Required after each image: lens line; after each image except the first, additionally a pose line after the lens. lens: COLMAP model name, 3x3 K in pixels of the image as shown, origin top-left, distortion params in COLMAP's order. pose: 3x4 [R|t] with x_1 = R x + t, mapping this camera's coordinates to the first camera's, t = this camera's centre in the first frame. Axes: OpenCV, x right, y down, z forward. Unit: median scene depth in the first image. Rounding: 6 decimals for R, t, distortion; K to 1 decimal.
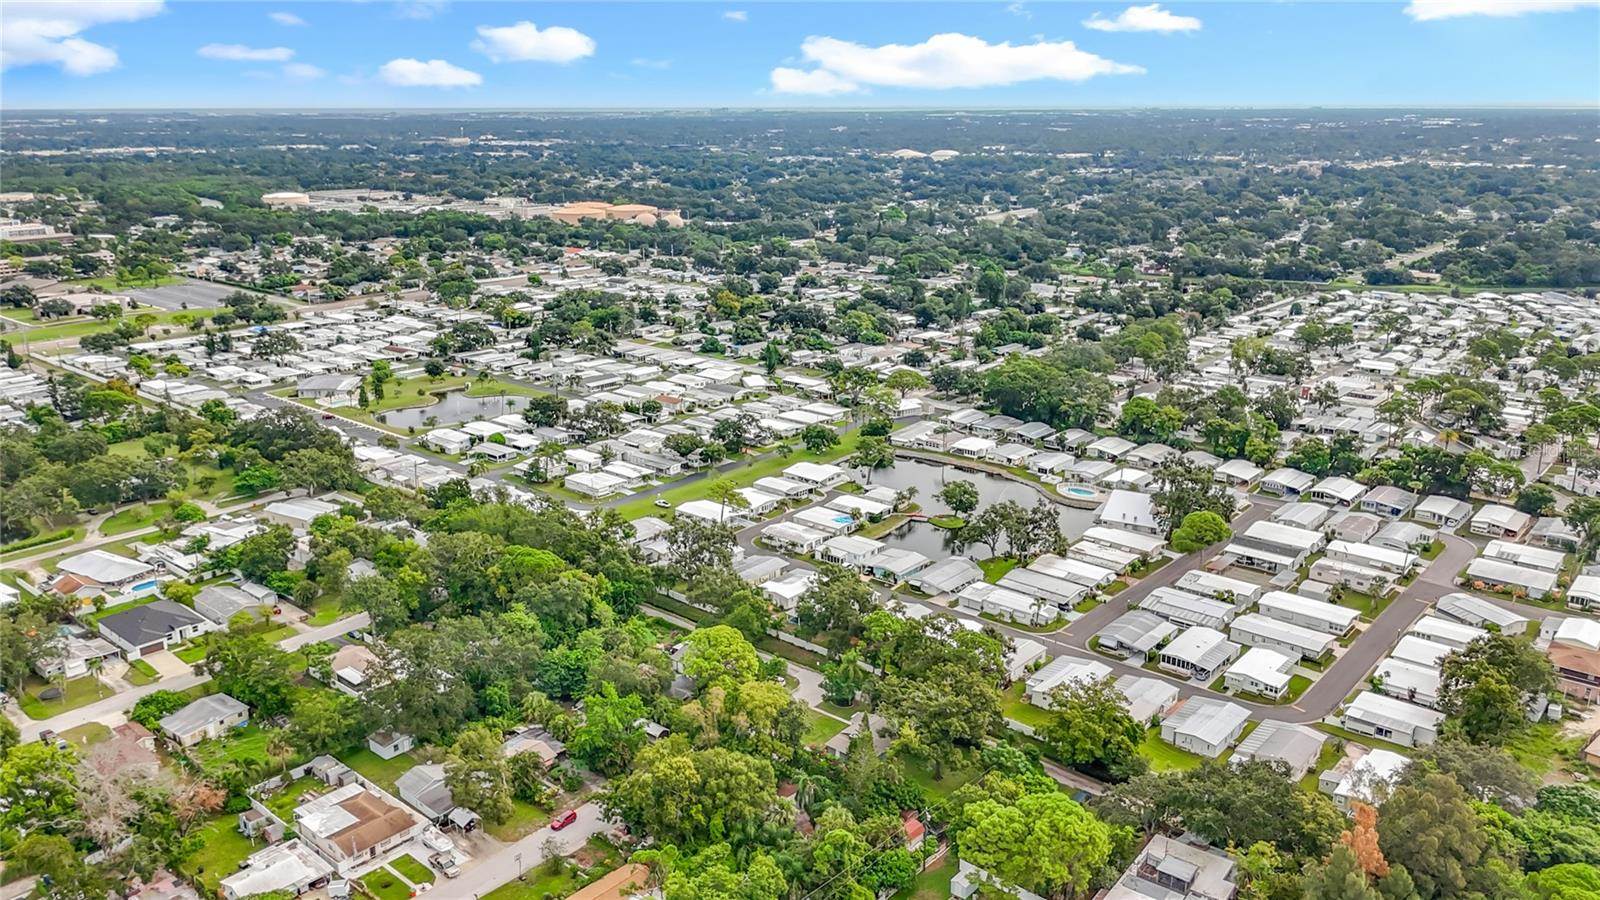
lens RADIAL K [[1228.9, 0, 809.7], [0, 1228.9, 447.4], [0, 0, 1]] dist [0.082511, 0.001057]
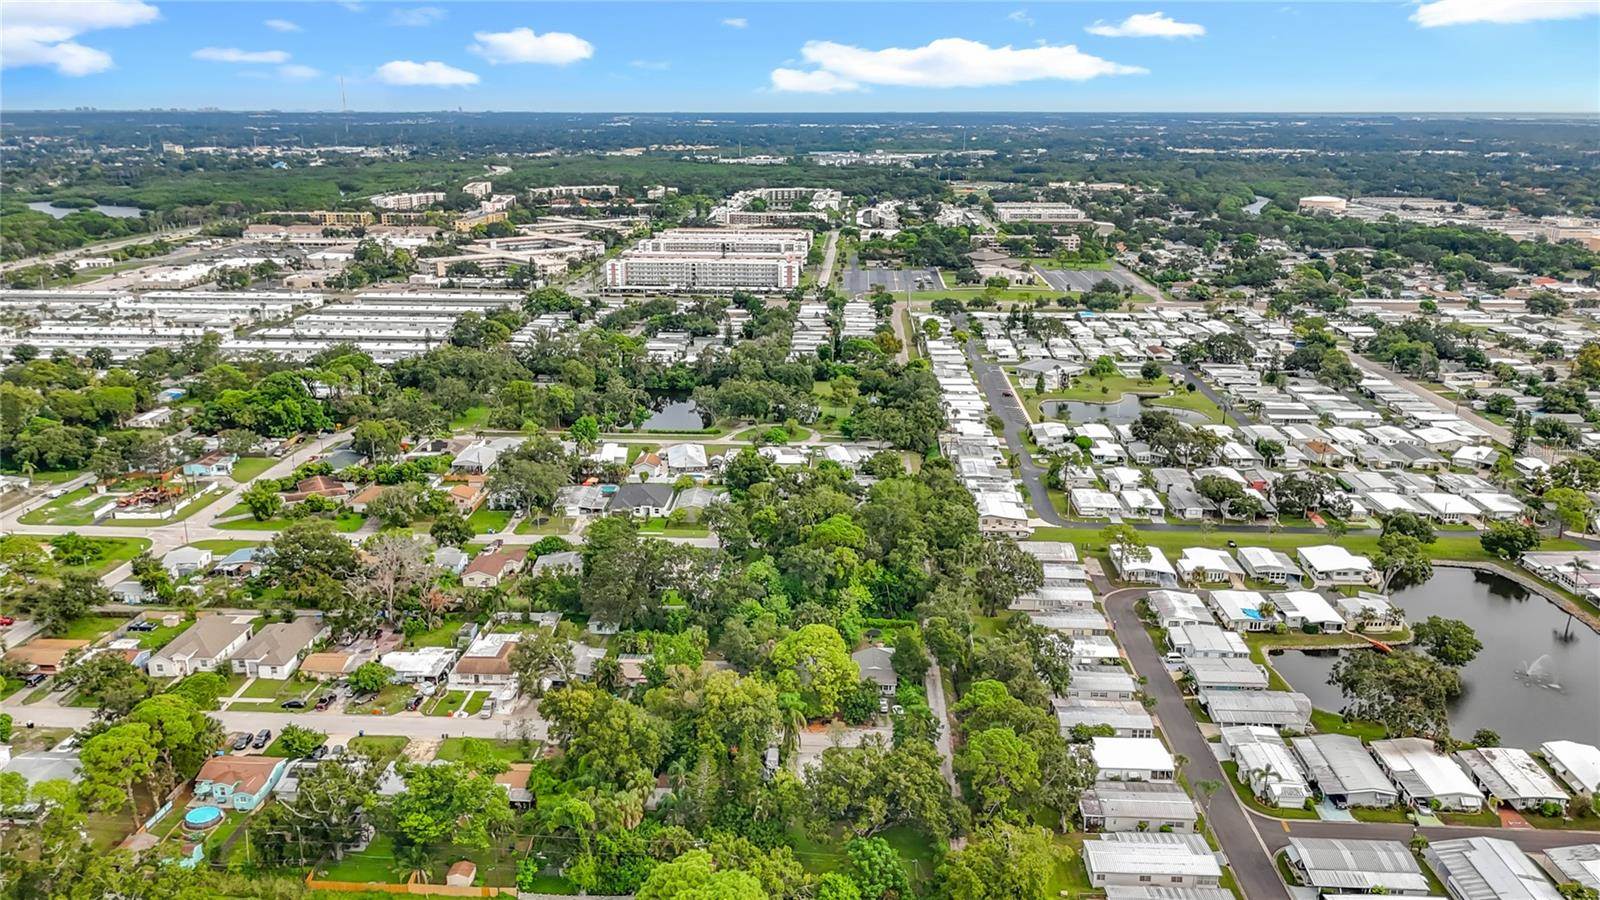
lens RADIAL K [[1228.9, 0, 809.7], [0, 1228.9, 447.4], [0, 0, 1]] dist [0.082511, 0.001057]
pose [[0.625671, 0.218878, -0.748751, 0.492933], [-0.222294, 0.970060, 0.097819, -0.070751], [0.747744, 0.105241, 0.655594, 0.250991]]
